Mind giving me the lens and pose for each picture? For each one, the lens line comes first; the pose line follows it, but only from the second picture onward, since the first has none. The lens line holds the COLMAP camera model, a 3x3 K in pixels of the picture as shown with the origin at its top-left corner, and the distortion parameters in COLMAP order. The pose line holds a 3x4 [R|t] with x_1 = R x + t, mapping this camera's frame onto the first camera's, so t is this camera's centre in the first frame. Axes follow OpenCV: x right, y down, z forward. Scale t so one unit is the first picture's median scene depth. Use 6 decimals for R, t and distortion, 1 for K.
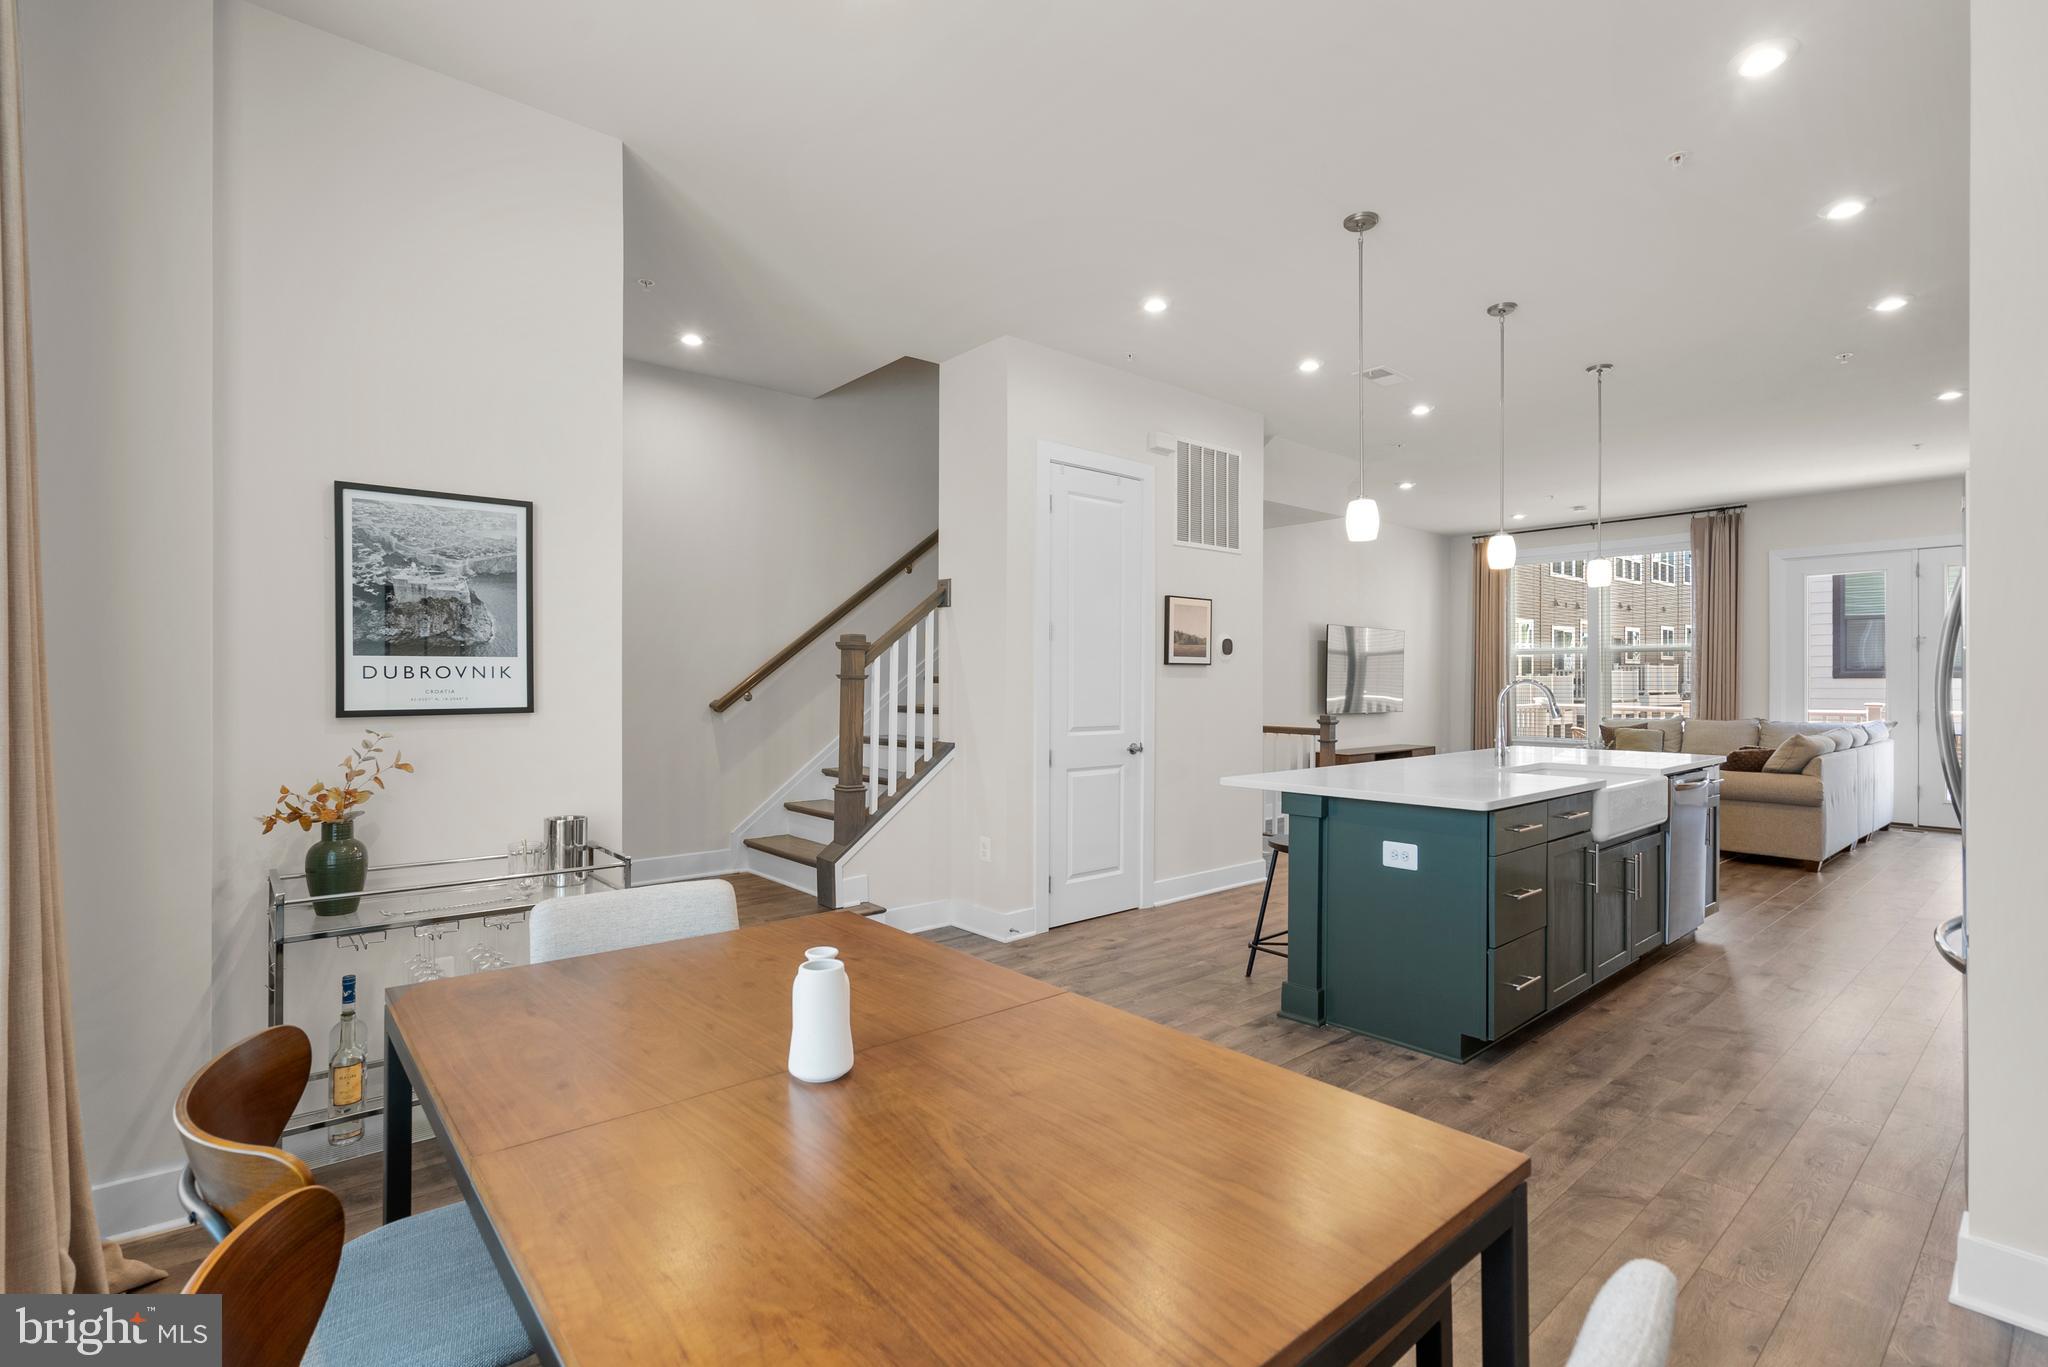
lens RADIAL K [[939.8, 0, 1014.8], [0, 939.8, 683.5], [0, 0, 1]] dist [-0.007878, 0.004600]
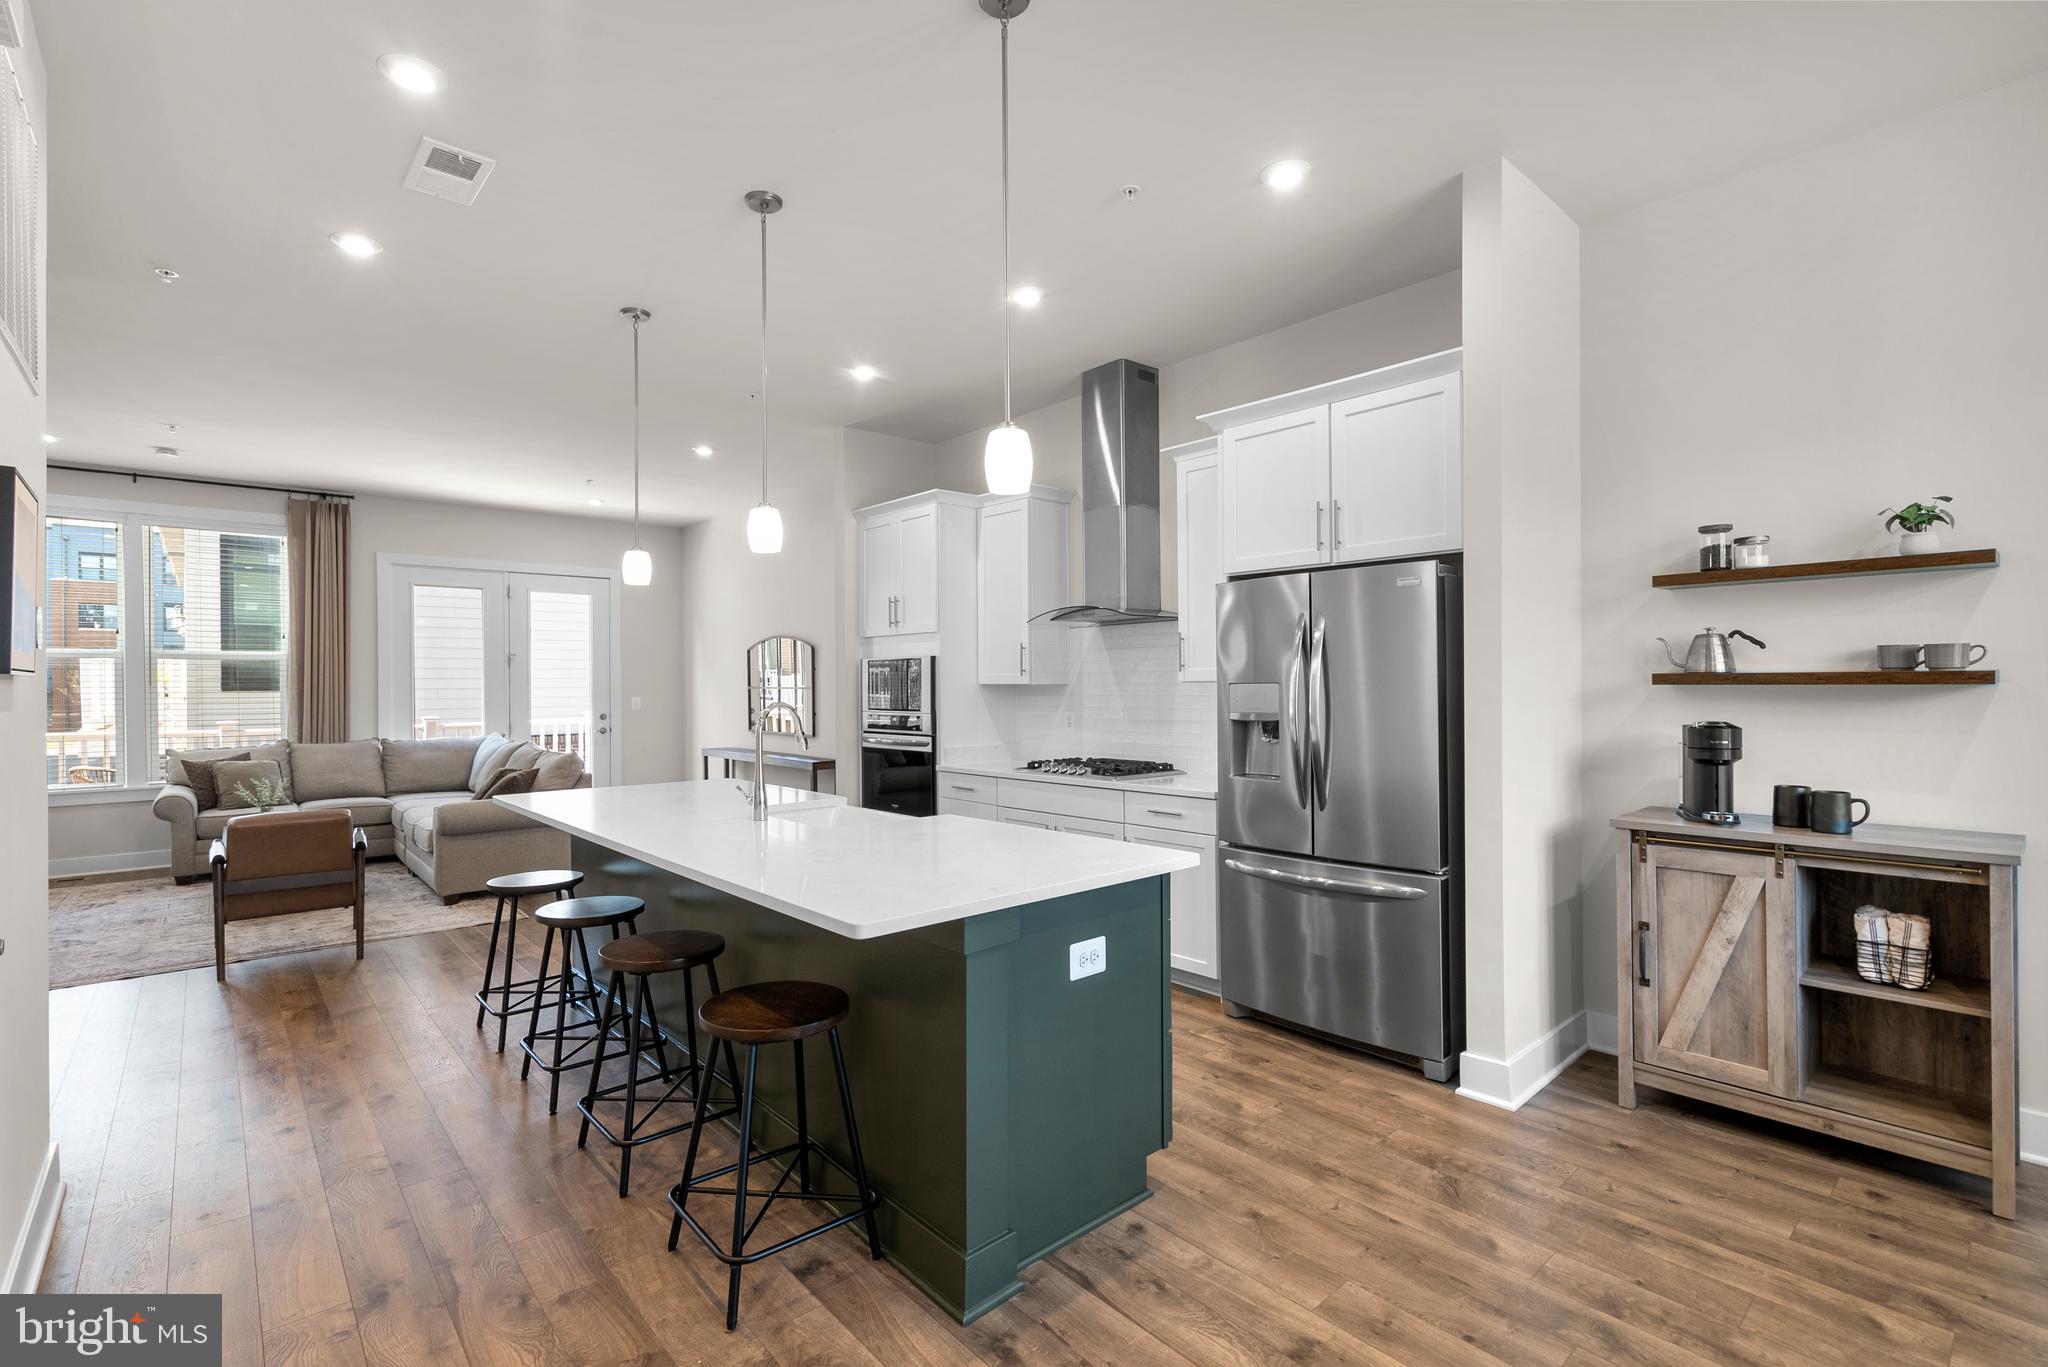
lens RADIAL K [[939.8, 0, 1021.8], [0, 939.8, 686.8], [0, 0, 1]] dist [-0.007878, 0.004600]
pose [[-0.019686, -0.002054, 0.999804, -0.289650], [0.009650, 0.999951, 0.002244, -0.021128], [-0.999760, 0.009692, -0.019665, 1.060111]]
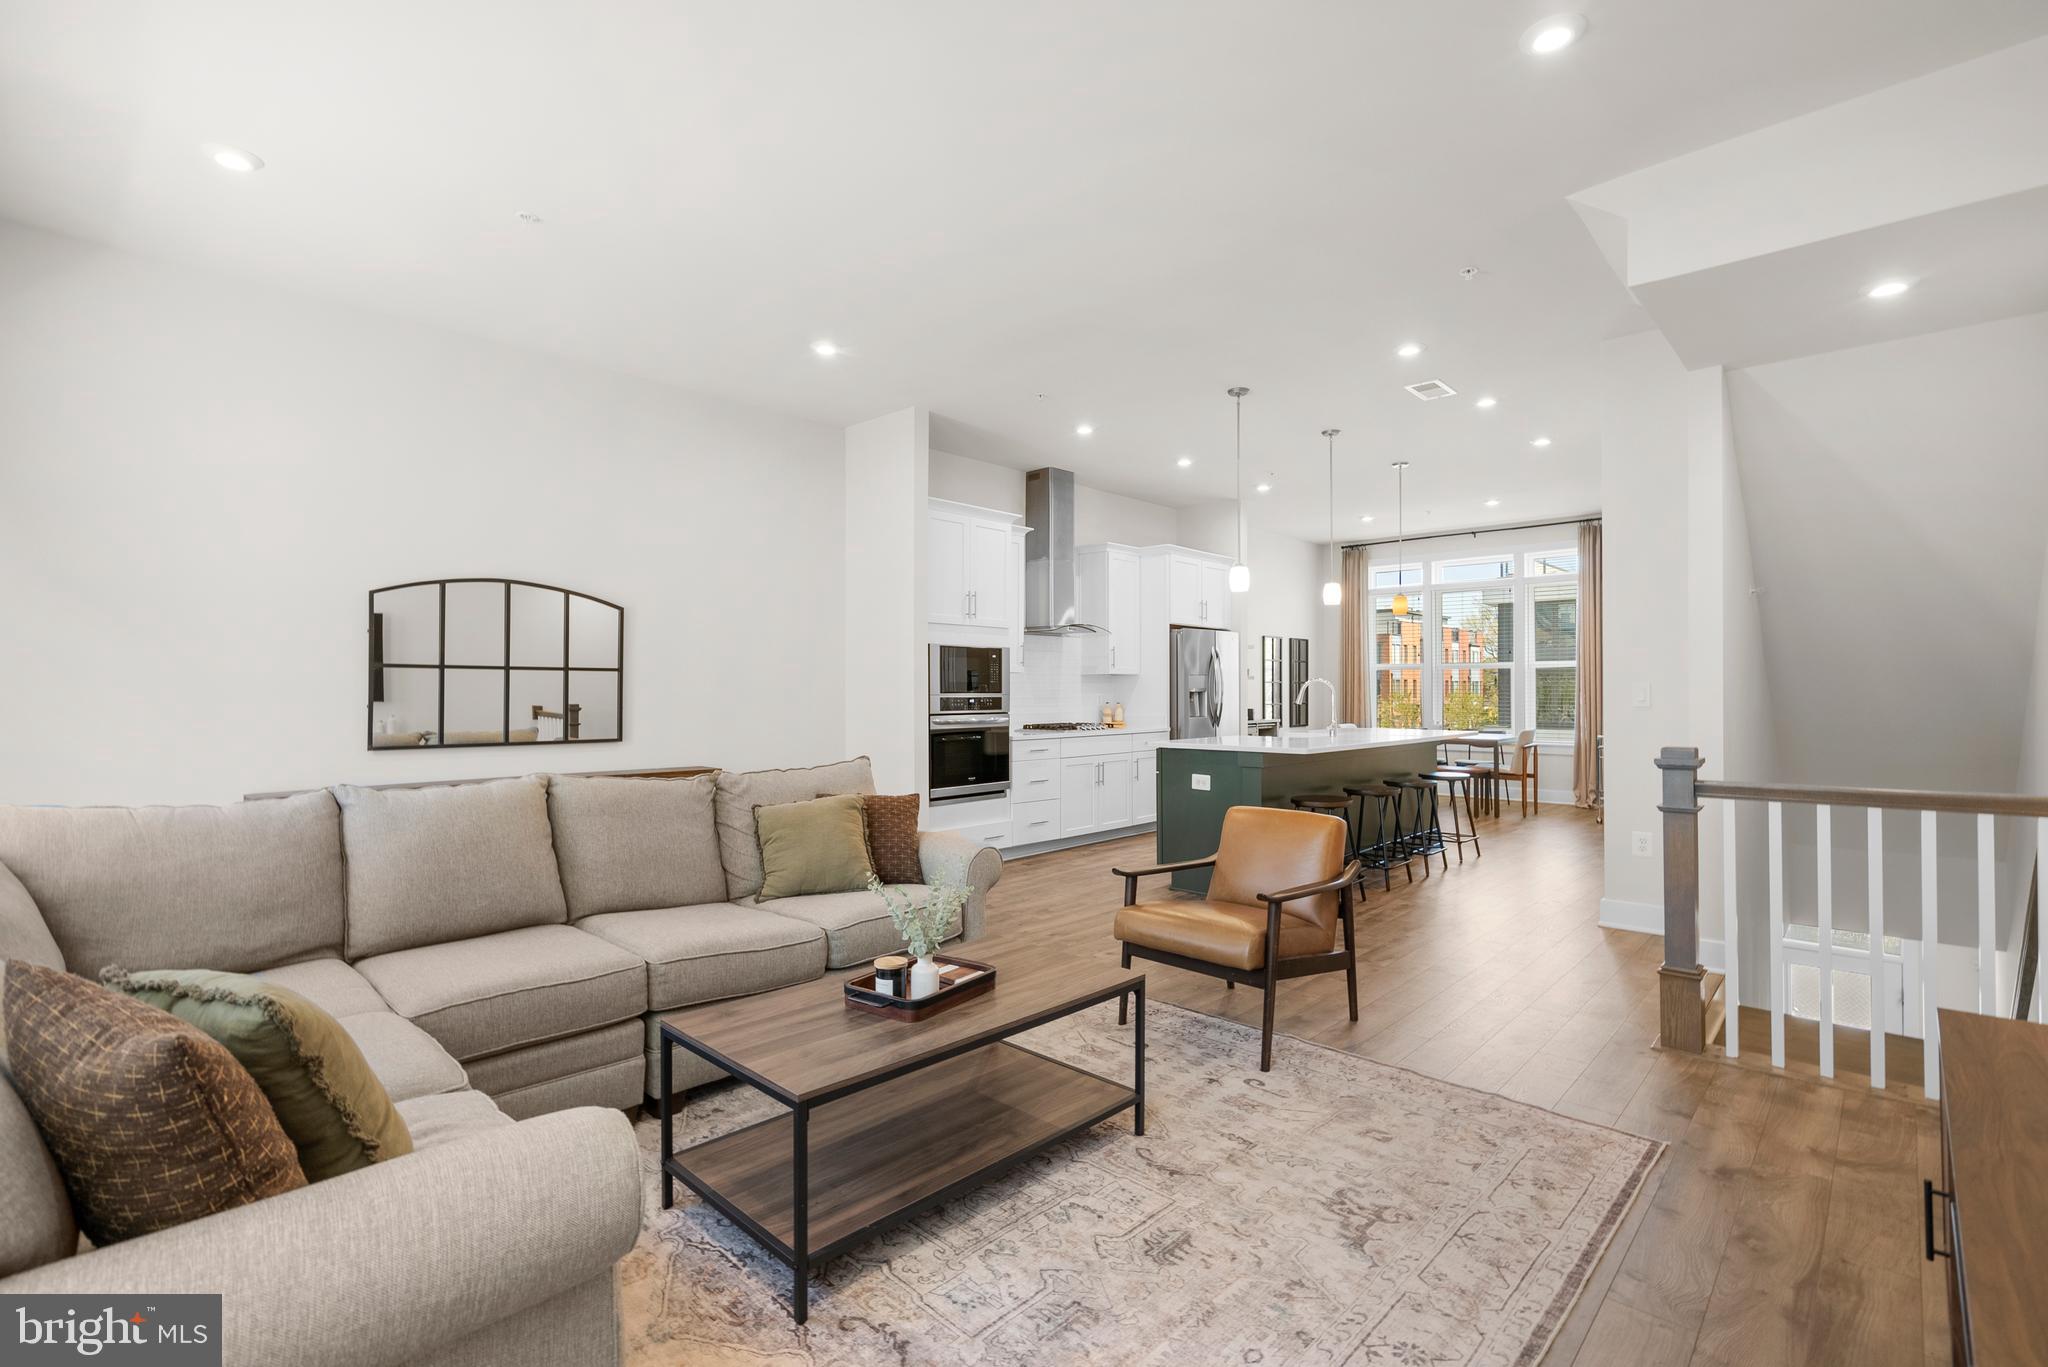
lens RADIAL K [[939.8, 0, 1028.6], [0, 939.8, 687.6], [0, 0, 1]] dist [-0.007878, 0.004600]
pose [[-0.992929, 0.000621, -0.118706, 1.549963], [0.000785, 0.999999, -0.001336, 0.016021], [0.118705, -0.001420, -0.992929, 3.191690]]
